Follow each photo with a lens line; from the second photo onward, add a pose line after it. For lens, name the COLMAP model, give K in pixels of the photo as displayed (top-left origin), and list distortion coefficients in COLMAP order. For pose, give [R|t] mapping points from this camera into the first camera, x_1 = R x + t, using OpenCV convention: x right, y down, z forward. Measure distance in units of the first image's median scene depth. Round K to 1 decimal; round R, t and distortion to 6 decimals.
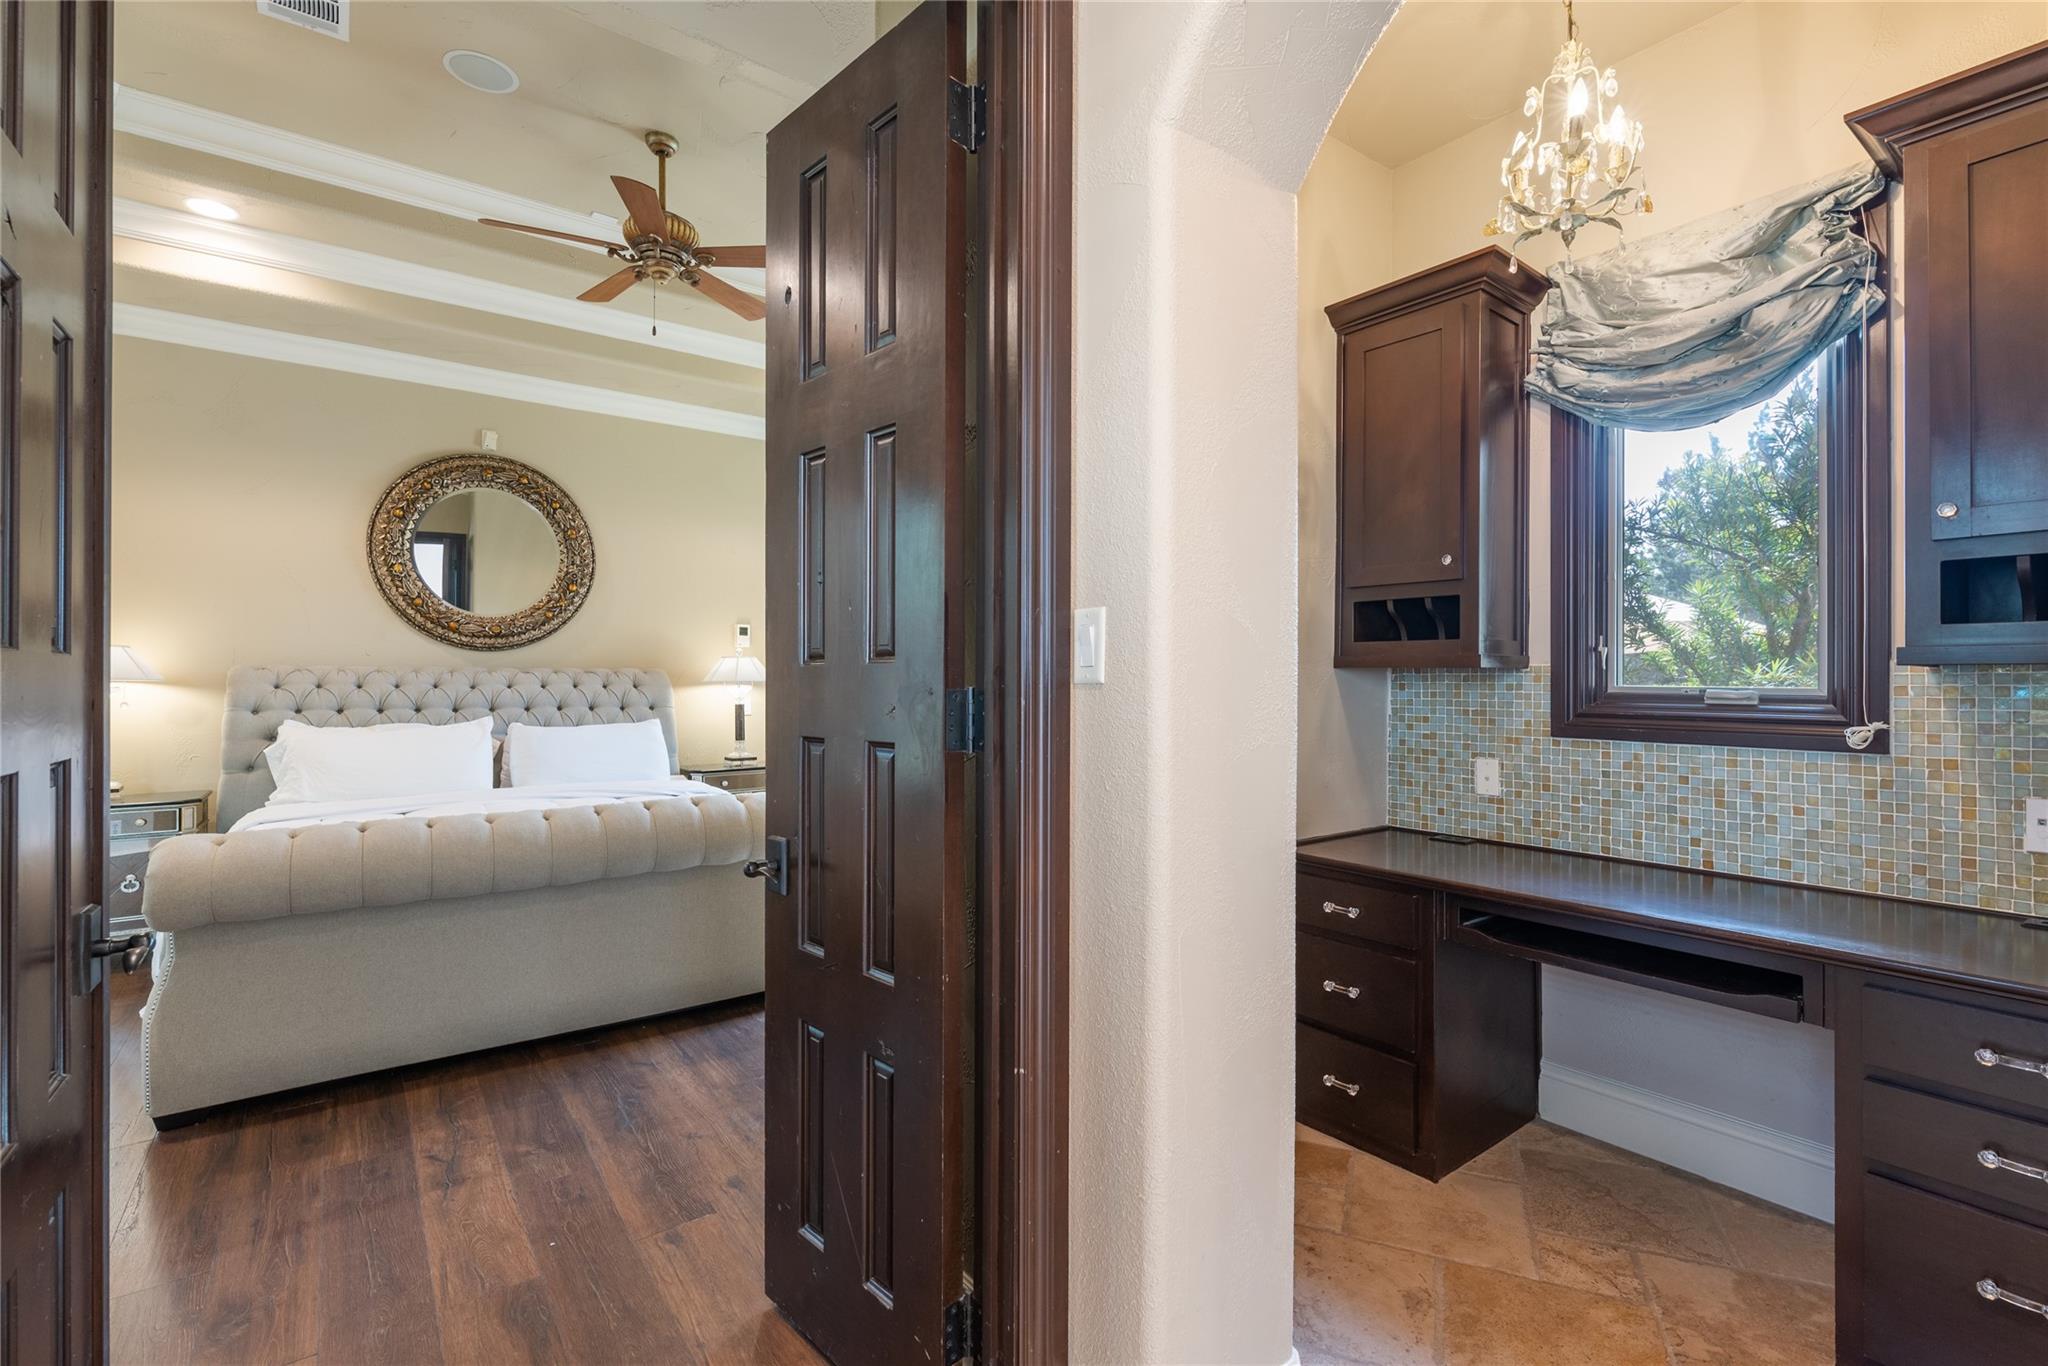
lens RADIAL K [[927.7, 0, 1025.7], [0, 927.7, 681.5], [0, 0, 1]] dist [-0.002307, -0.000393]
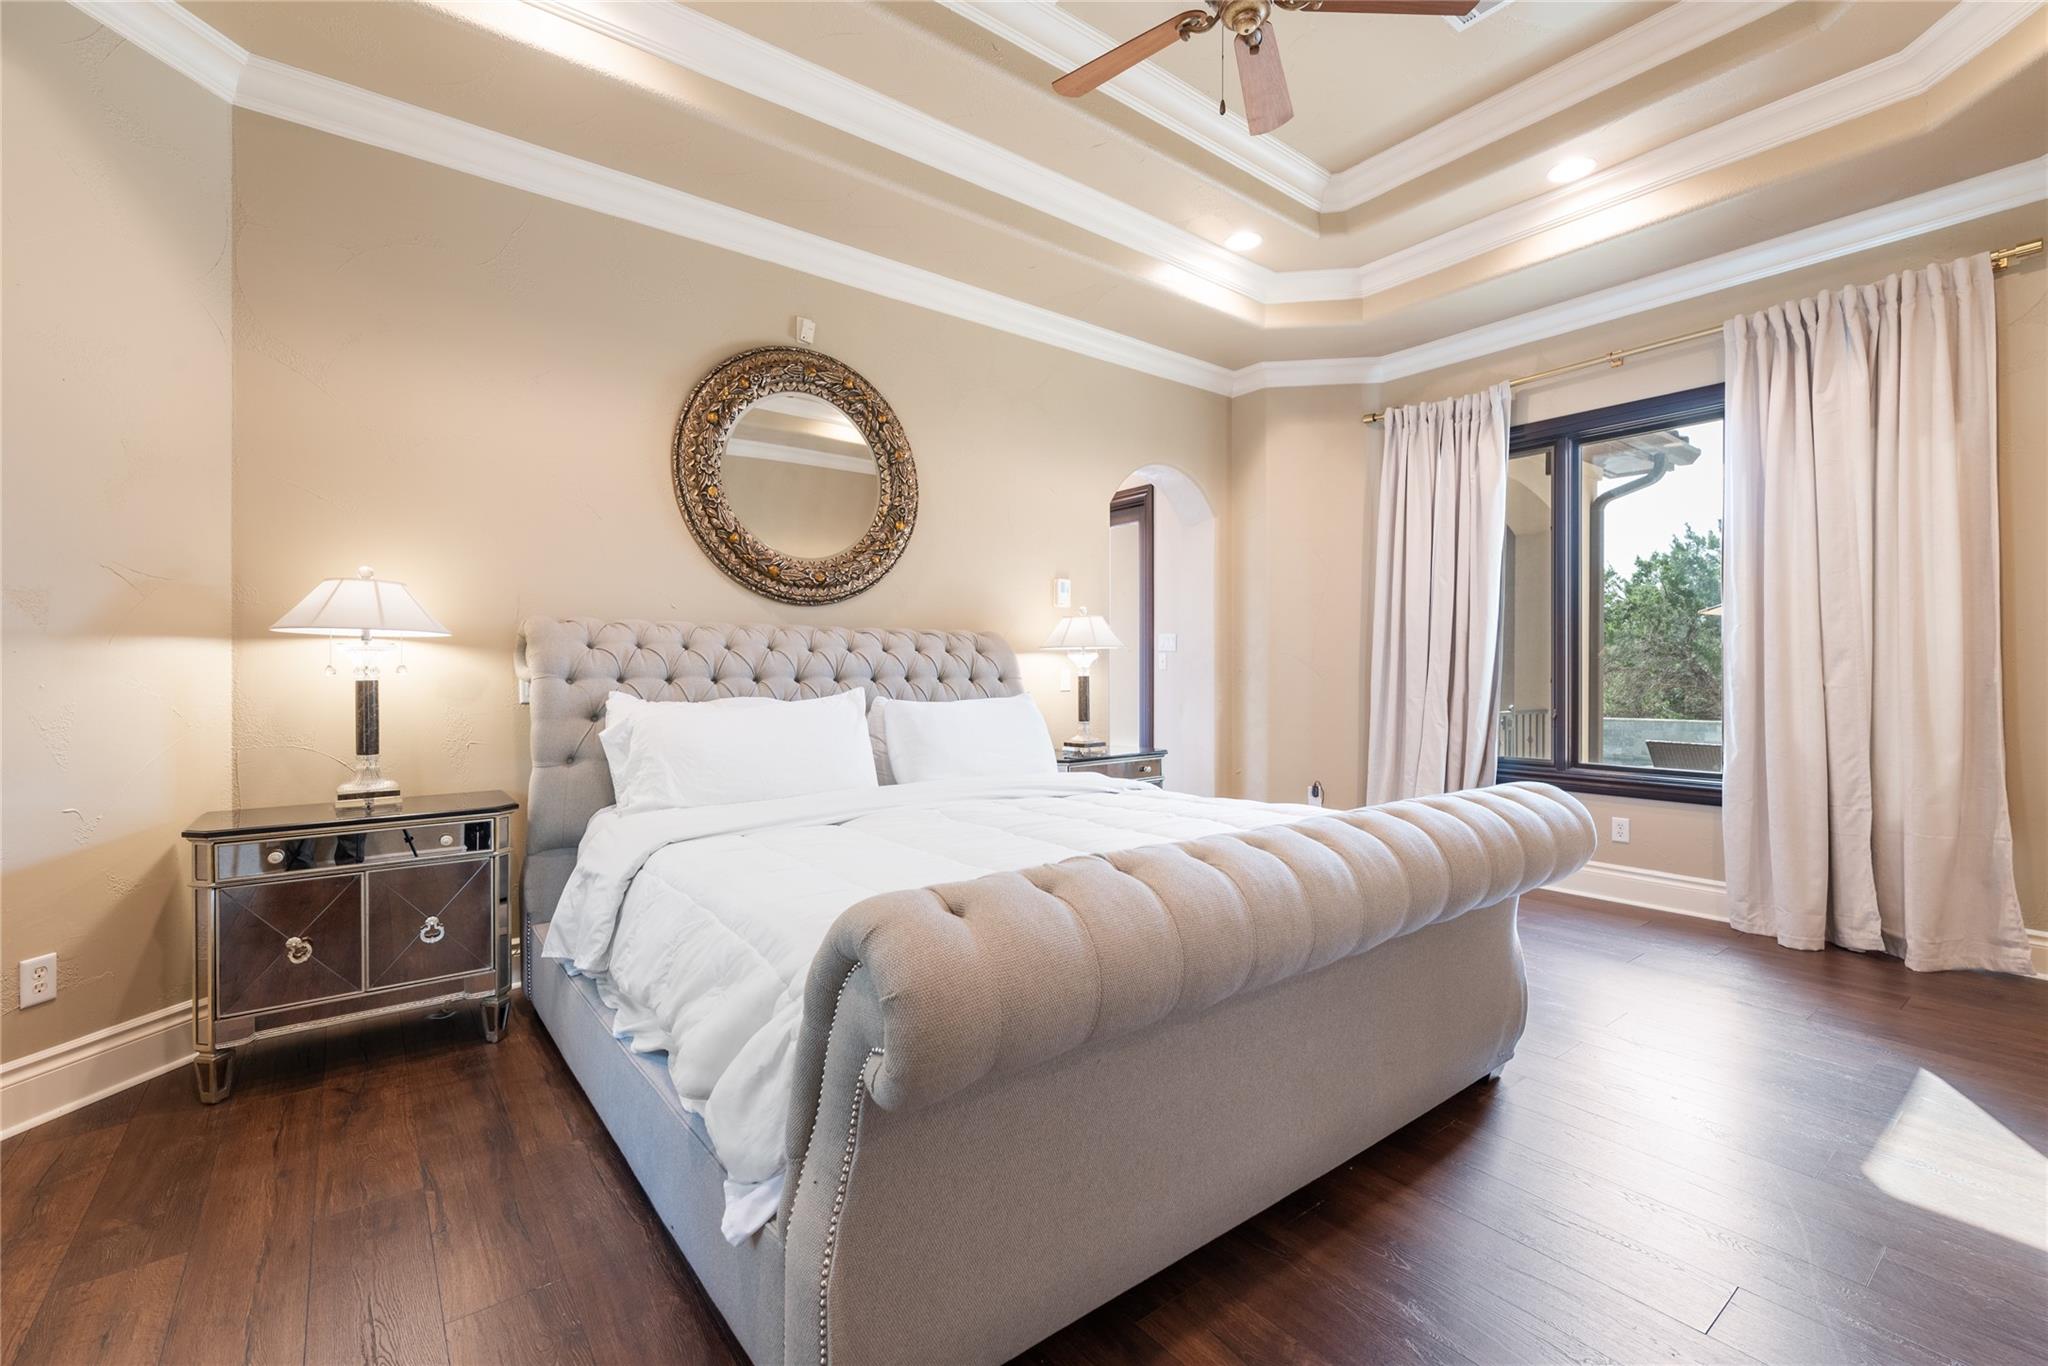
lens RADIAL K [[894.3, 0, 1025.0], [0, 894.3, 678.4], [0, 0, 1]] dist [0.017696, 0.000032]
pose [[0.999830, 0.000092, 0.018448, -0.434973], [-0.000298, 0.999938, 0.011141, 0.020813], [-0.018446, -0.011145, 0.999768, 0.264209]]
